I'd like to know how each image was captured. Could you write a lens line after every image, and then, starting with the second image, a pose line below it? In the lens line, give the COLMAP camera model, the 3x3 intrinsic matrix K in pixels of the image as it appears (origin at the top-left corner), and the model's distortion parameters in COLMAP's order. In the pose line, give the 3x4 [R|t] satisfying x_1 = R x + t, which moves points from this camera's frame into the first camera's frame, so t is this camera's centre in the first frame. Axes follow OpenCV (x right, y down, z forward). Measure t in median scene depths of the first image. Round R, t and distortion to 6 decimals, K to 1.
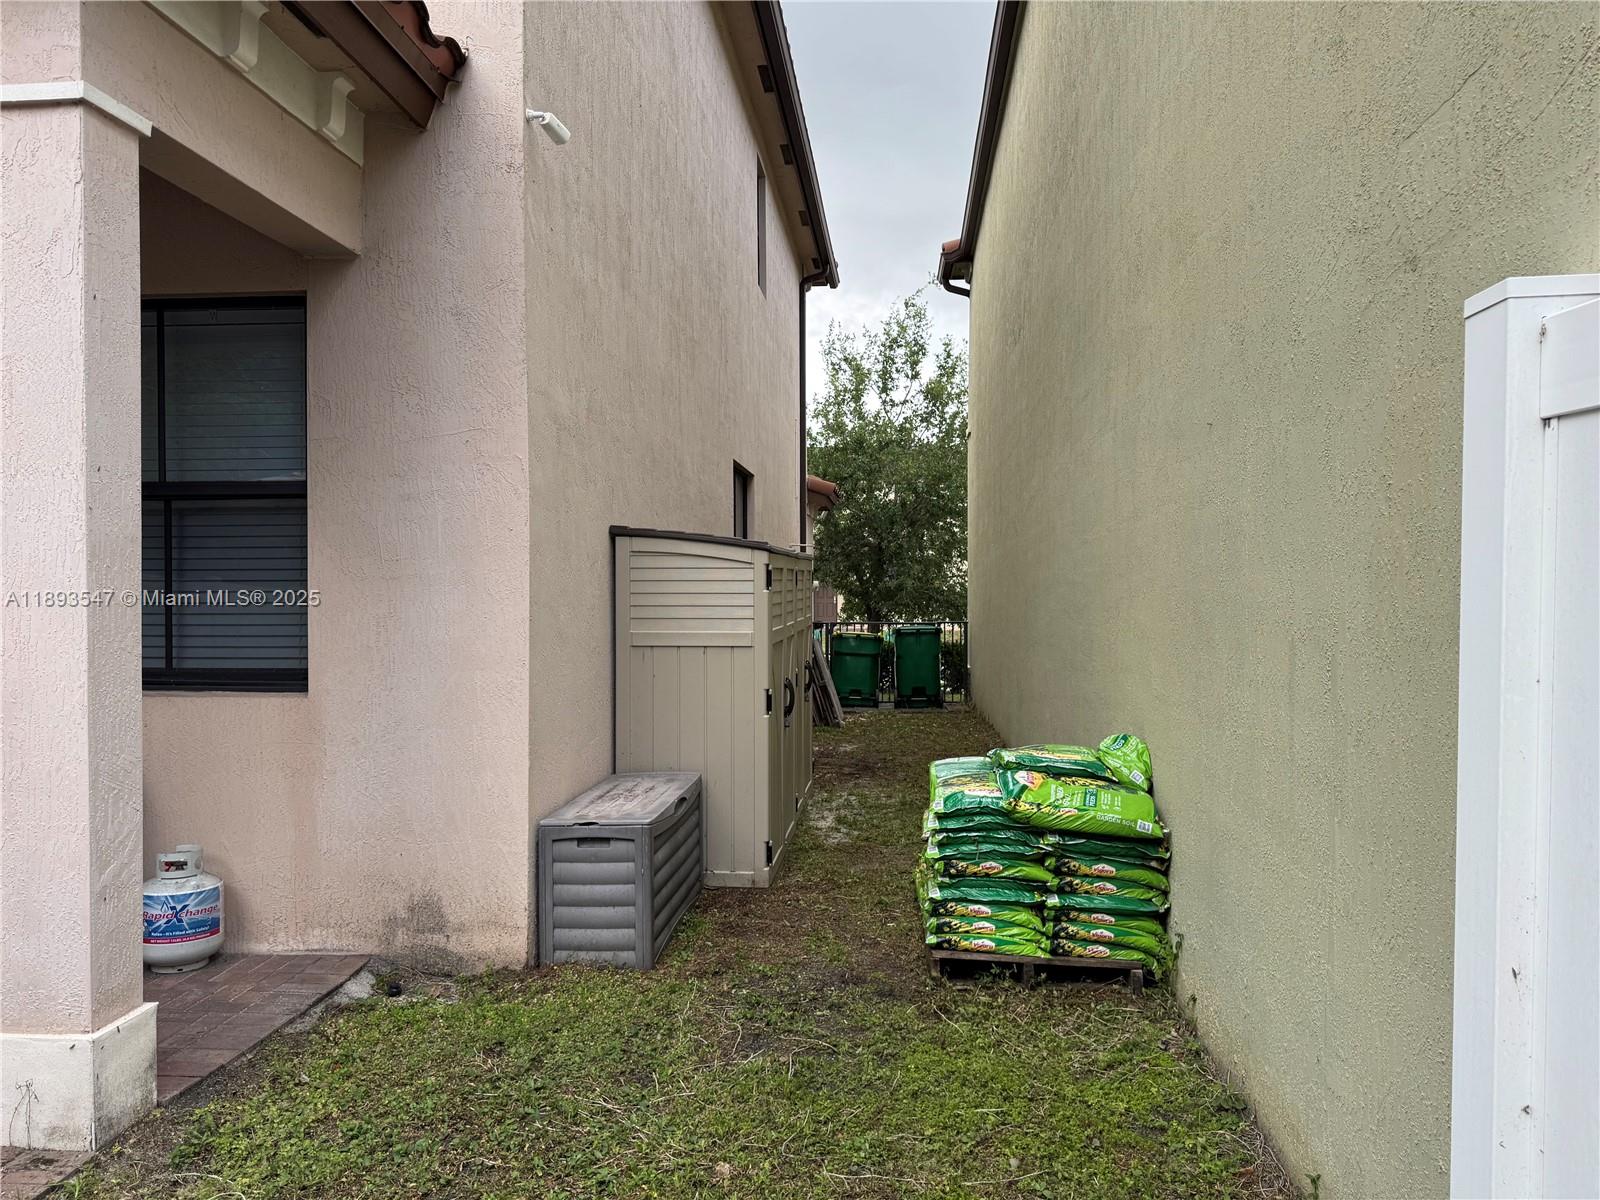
lens RADIAL K [[1133.7, 0, 800.6], [0, 1133.7, 598.5], [0, 0, 1]] dist [0.053072, -0.009191]
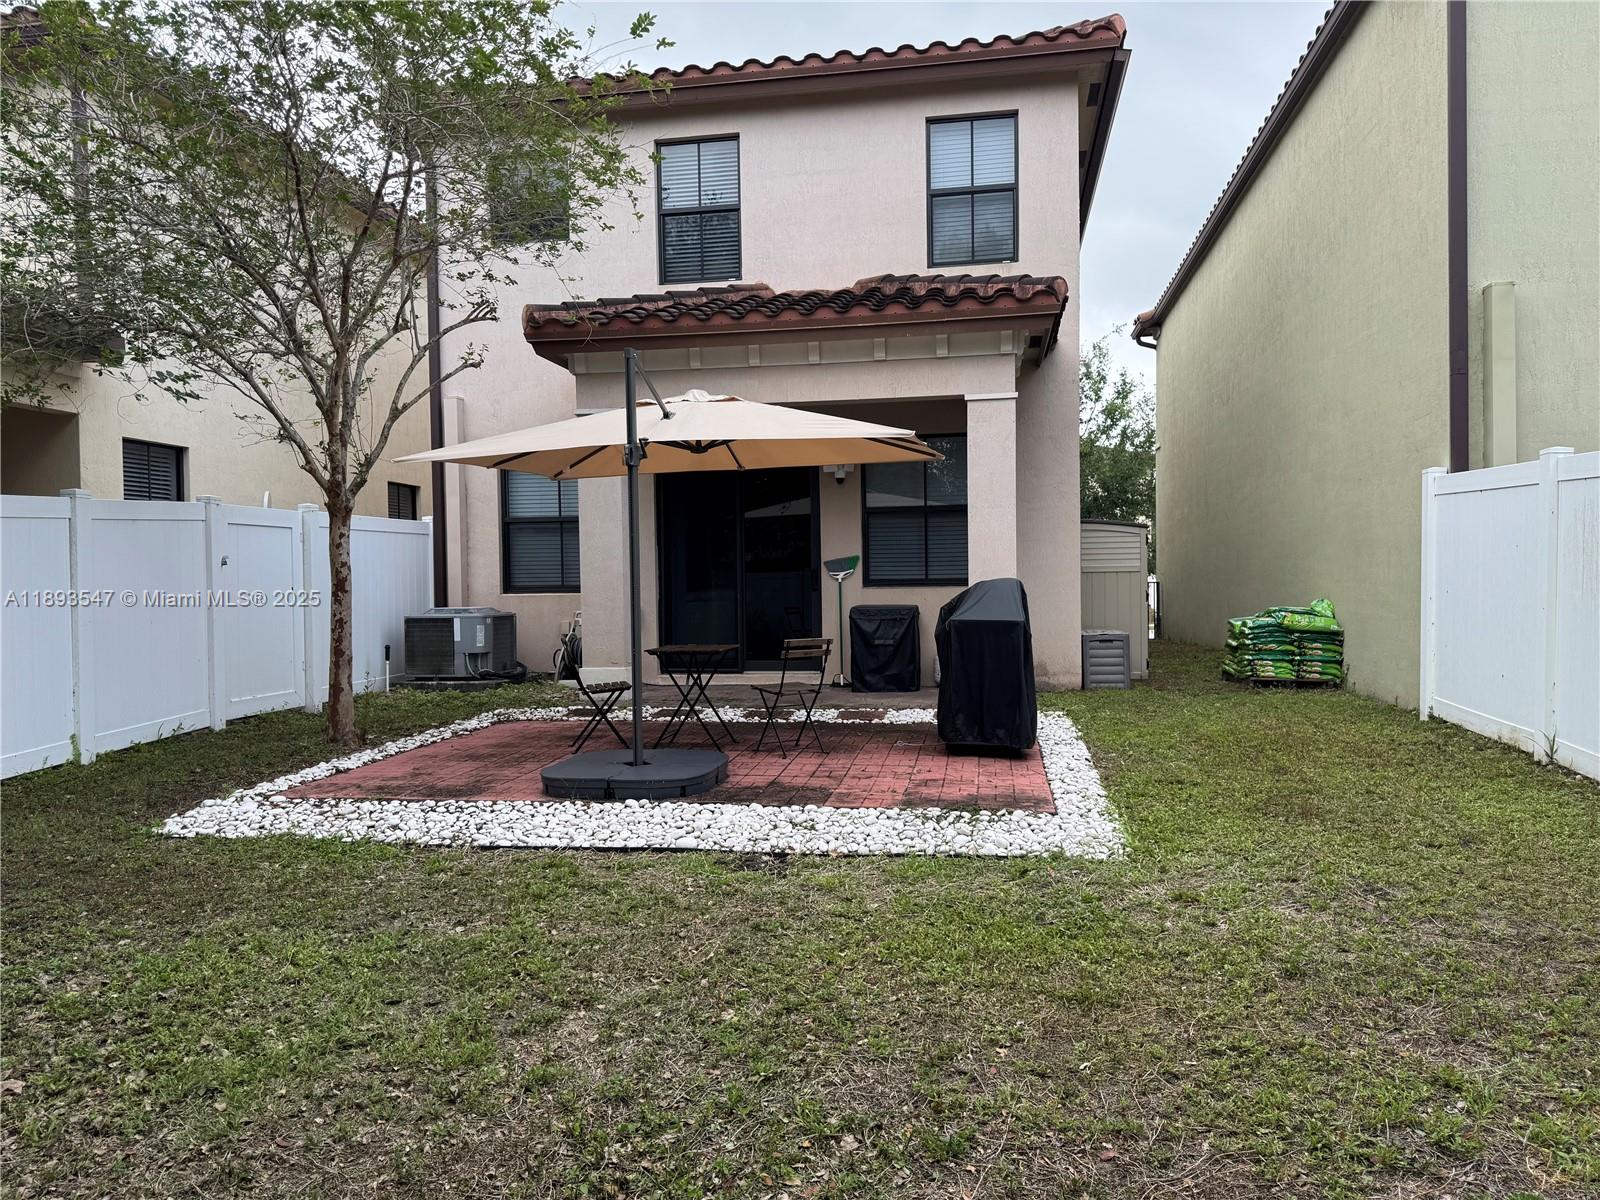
lens RADIAL K [[1133.7, 0, 796.5], [0, 1133.7, 598.1], [0, 0, 1]] dist [0.053072, -0.009191]
pose [[0.996716, -0.004894, -0.080826, -0.720408], [0.005756, 0.999929, 0.010434, 0.089774], [0.080769, -0.010864, 0.996674, -1.742137]]
